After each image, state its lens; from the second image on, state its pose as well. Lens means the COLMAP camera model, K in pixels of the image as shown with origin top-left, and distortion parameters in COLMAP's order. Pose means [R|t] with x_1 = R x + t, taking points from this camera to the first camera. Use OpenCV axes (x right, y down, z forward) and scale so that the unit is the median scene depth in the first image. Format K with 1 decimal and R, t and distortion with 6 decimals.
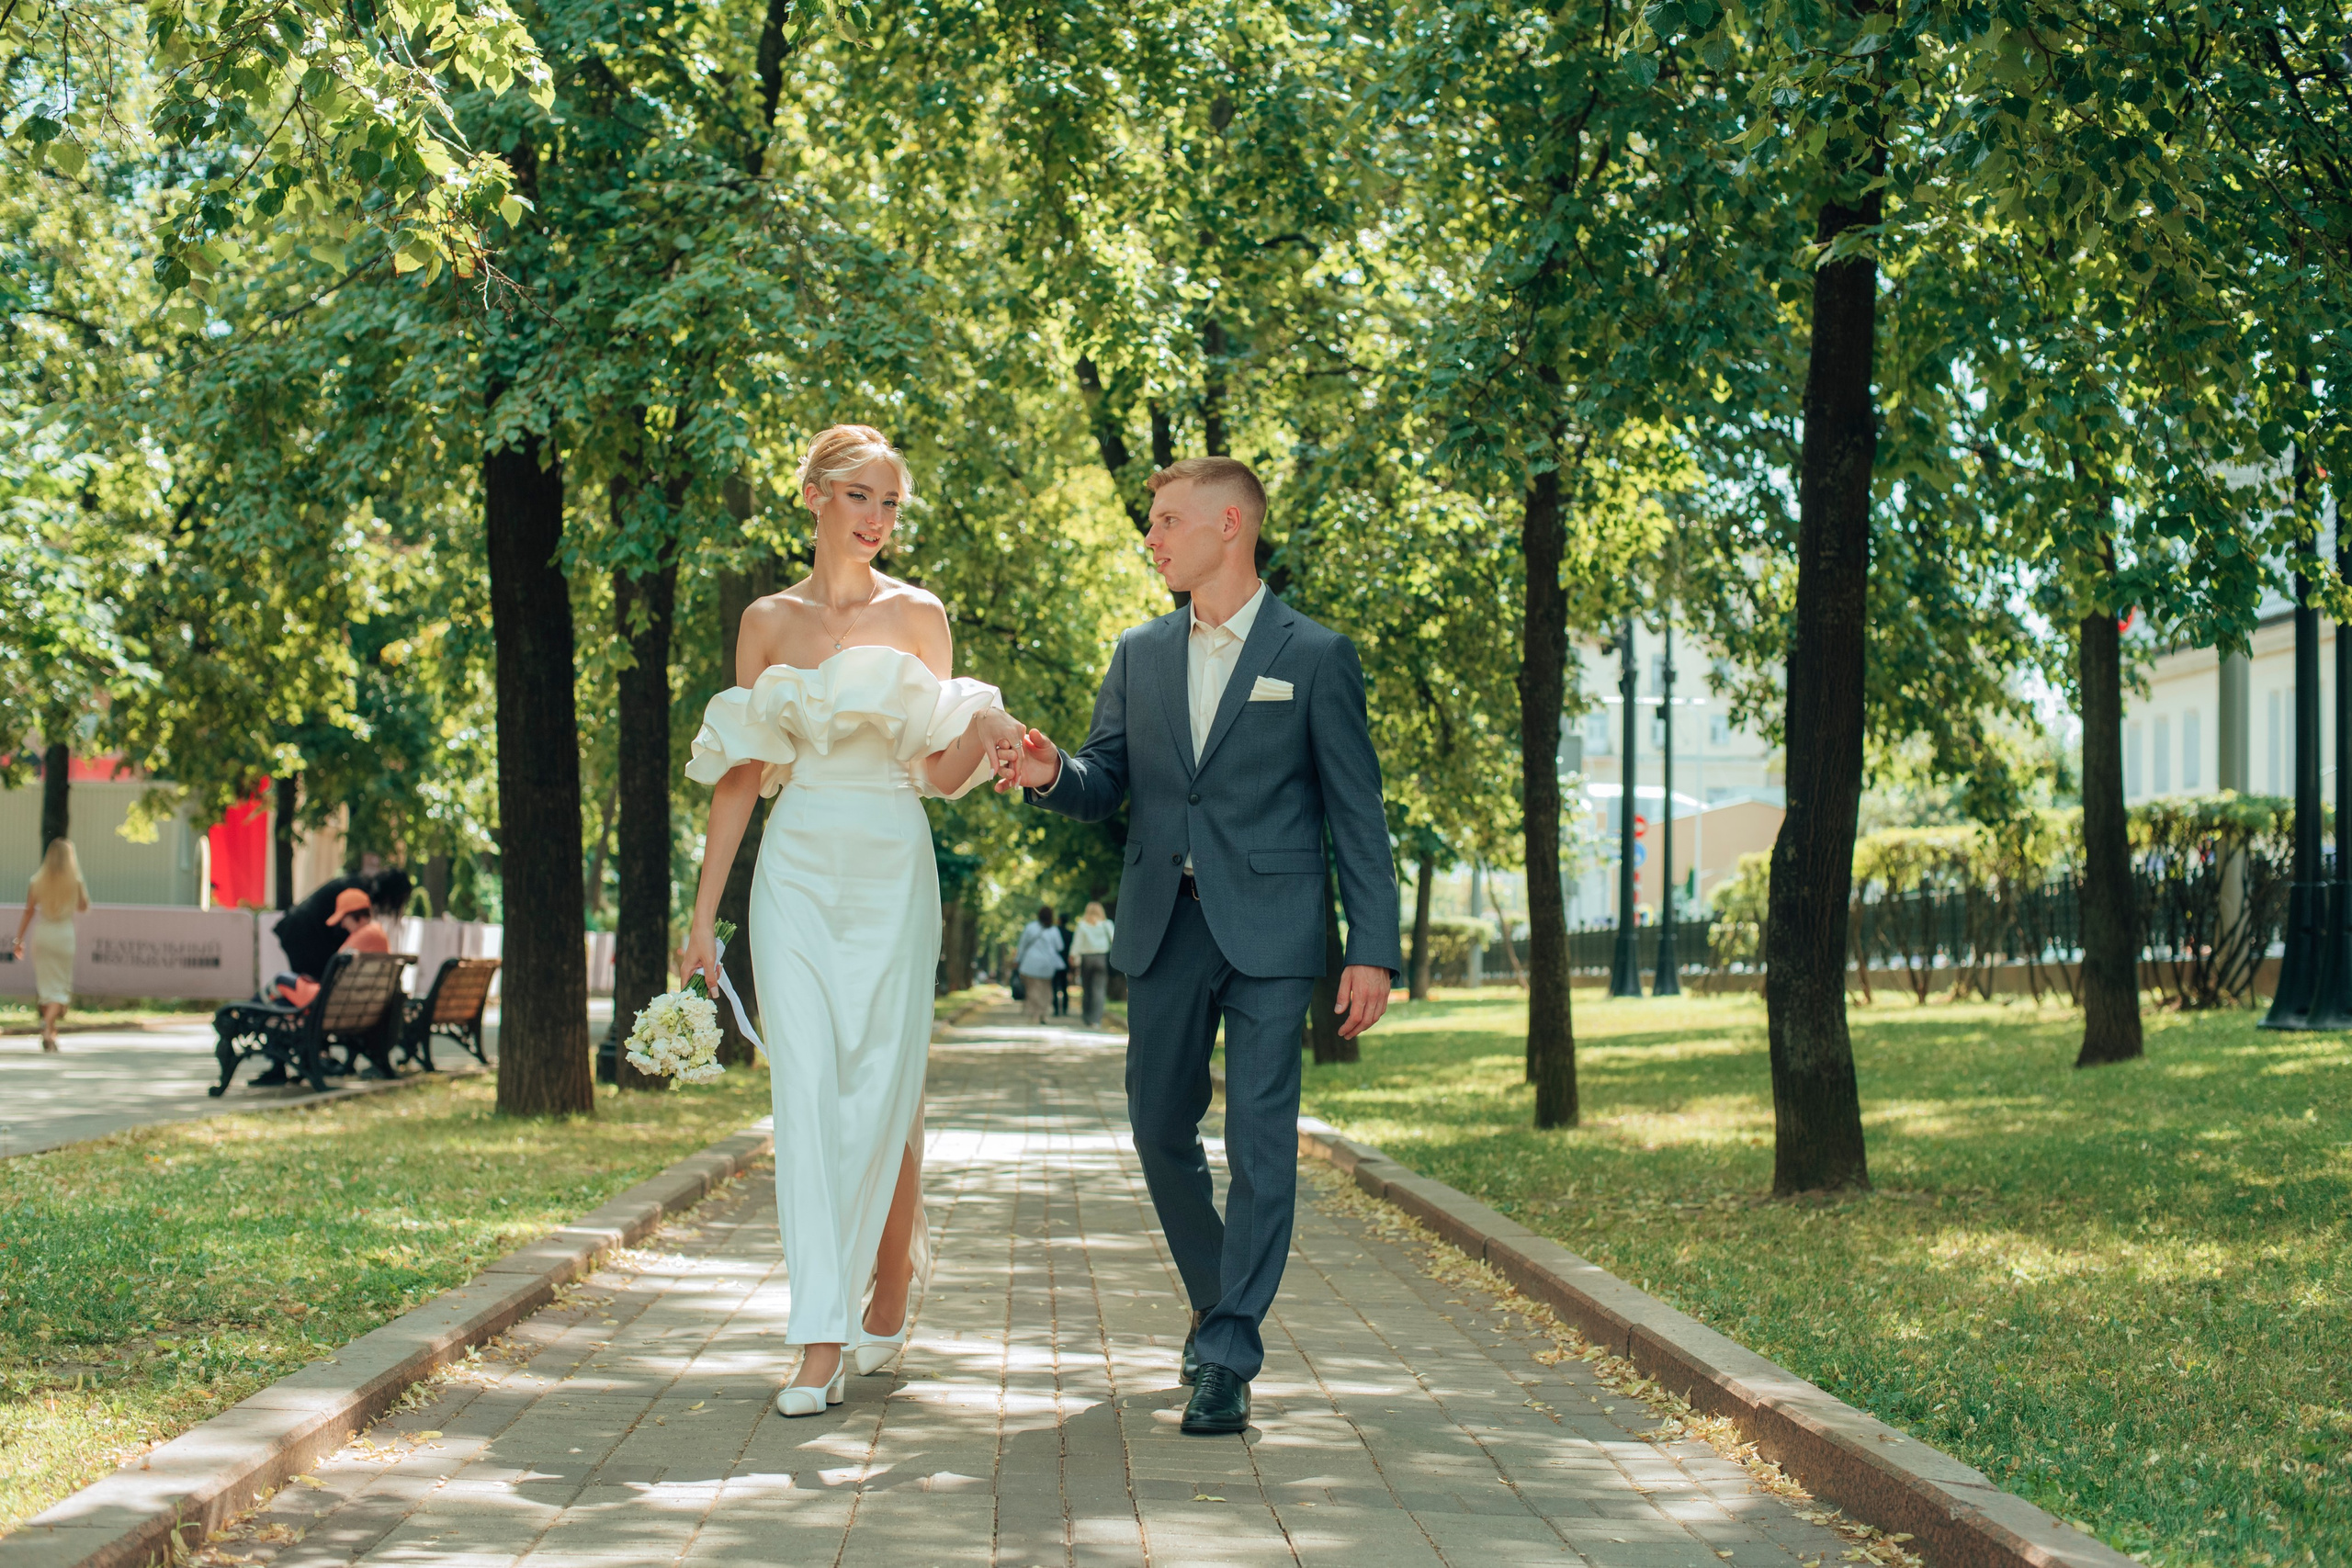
lens RADIAL K [[3016.0, 0, 1194.0], [0, 3016.0, 777.1], [0, 0, 1]] dist [-0.097928, 0.000000]
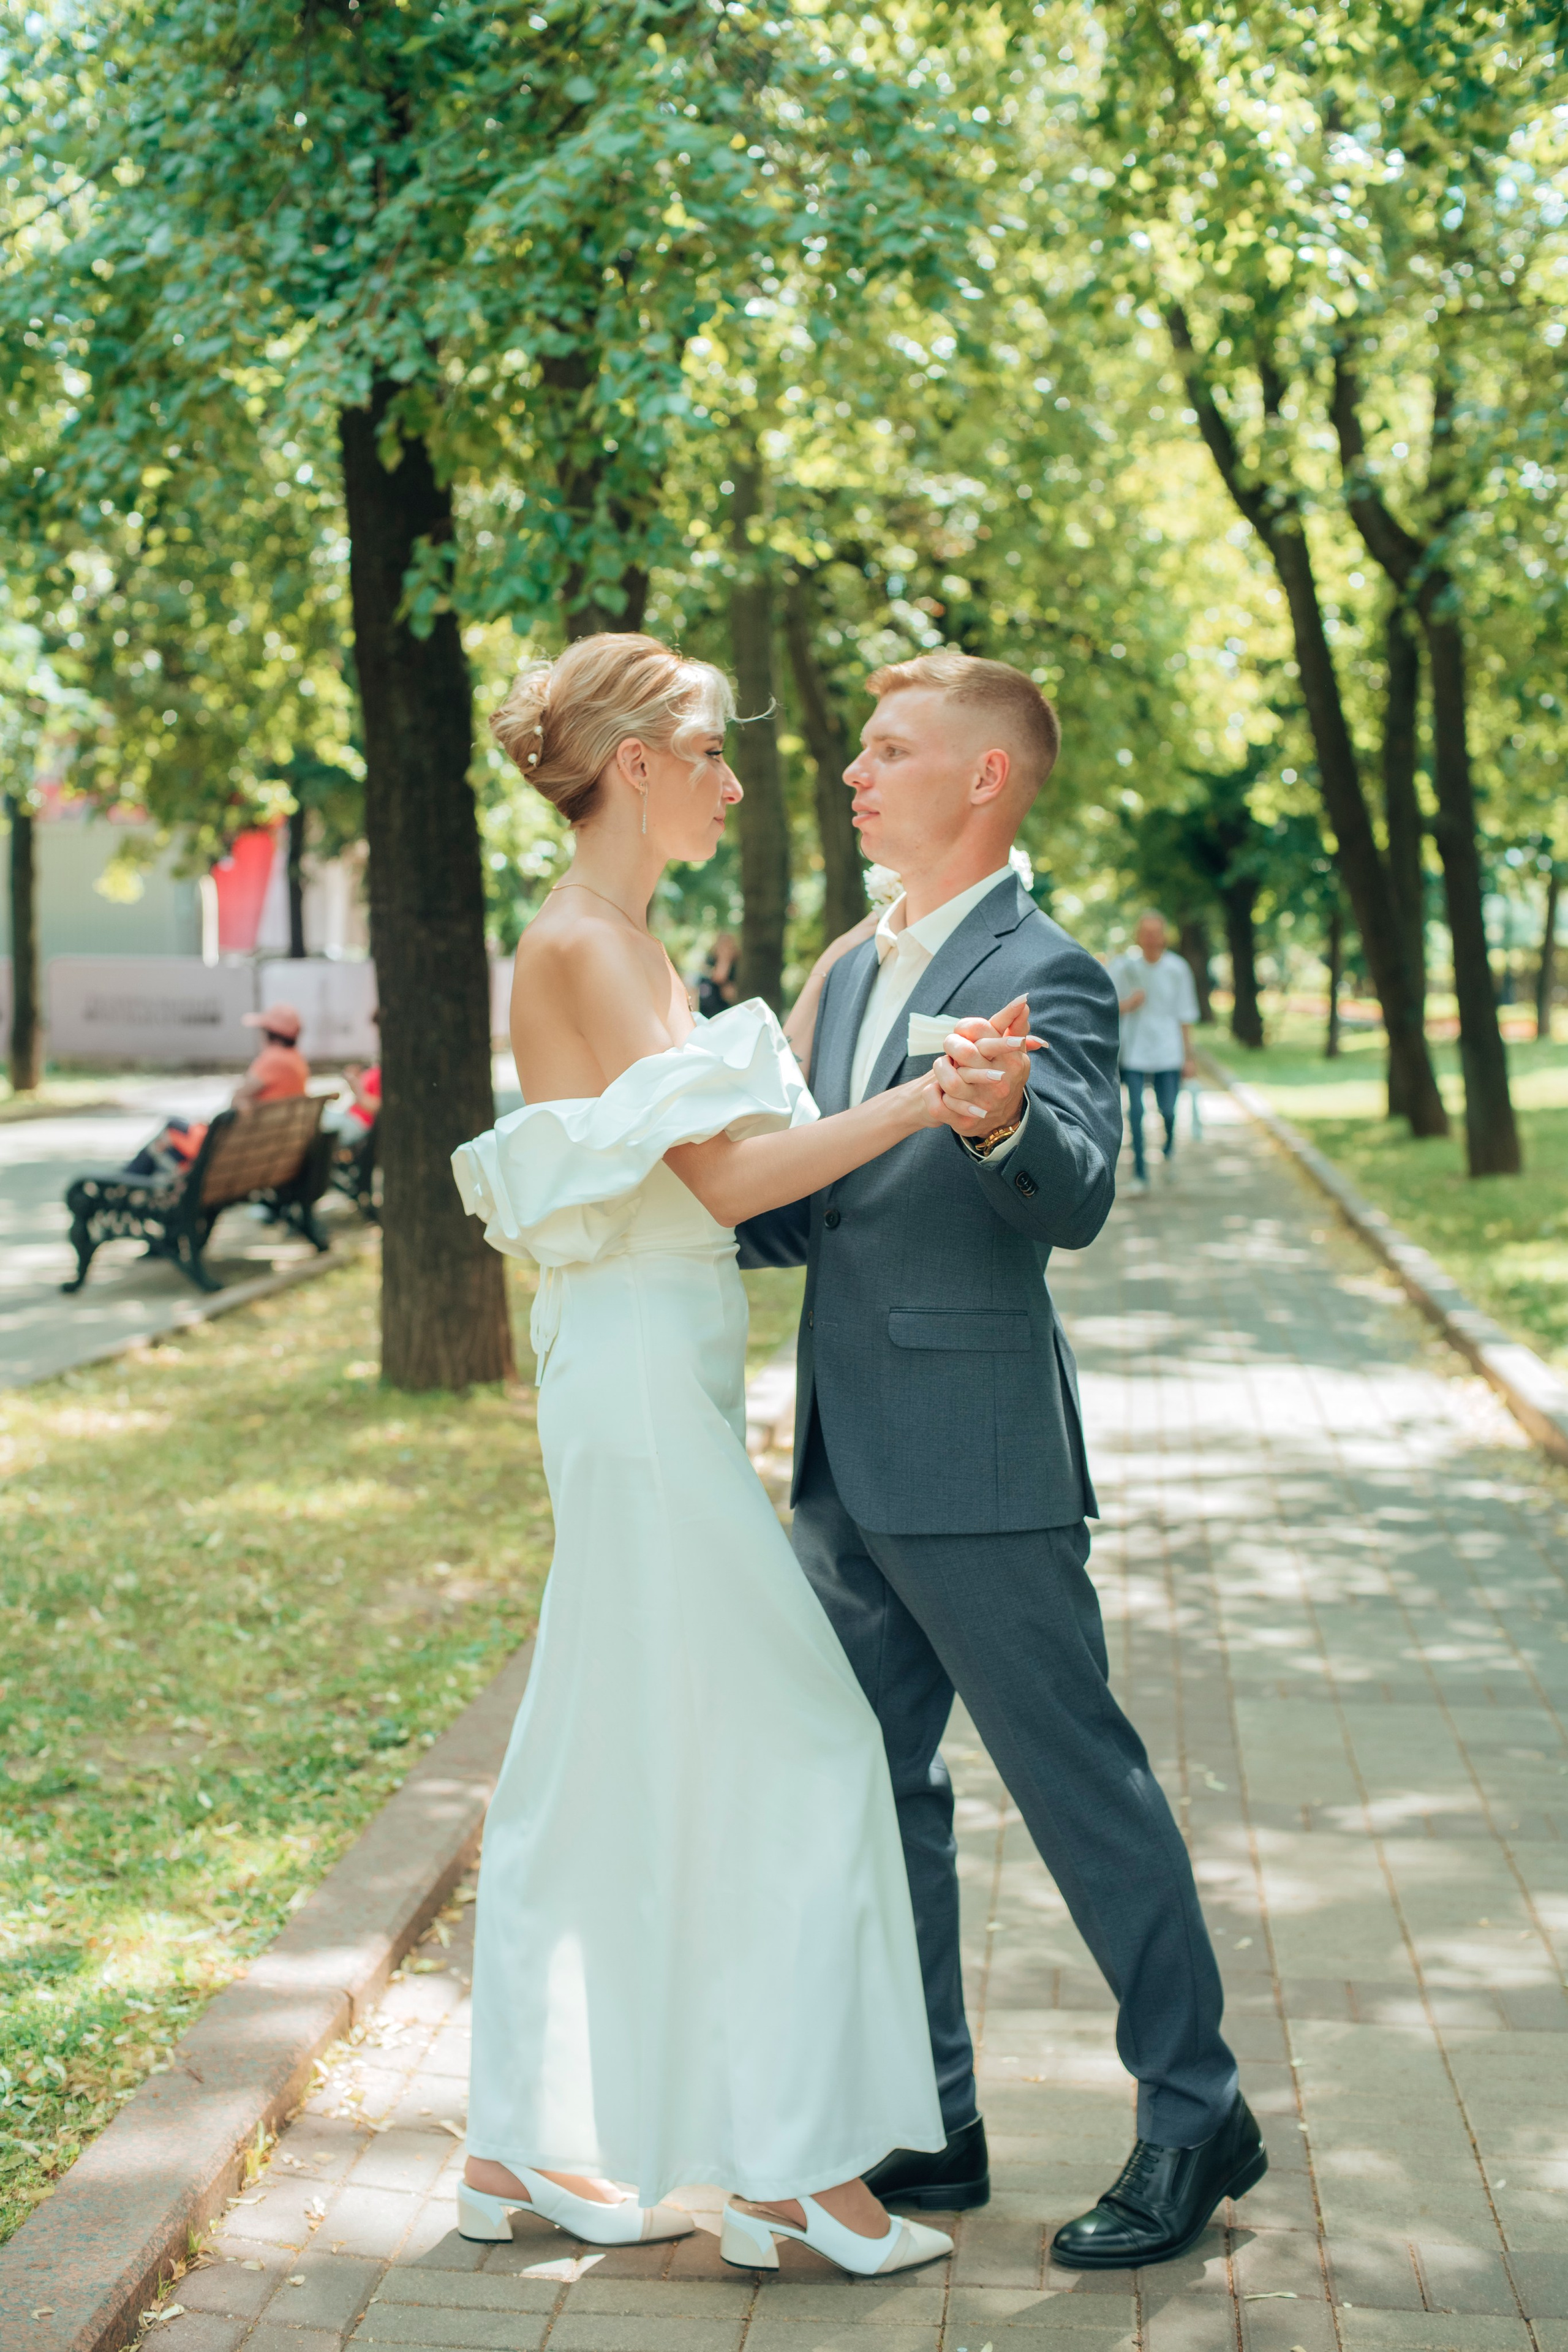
lens RADIAL K [[3016.3, 0, 786.2], [0, 3016.3, 1124.4], [0, 0, 1]] dist [-0.097928, 0.000000]
pose [[0.987437, 0.005378, -0.157925, -0.010167], [0.013260, 0.993076, 0.116727, -0.012823], [0.157459, -0.117355, 0.980528, 0.135255]]
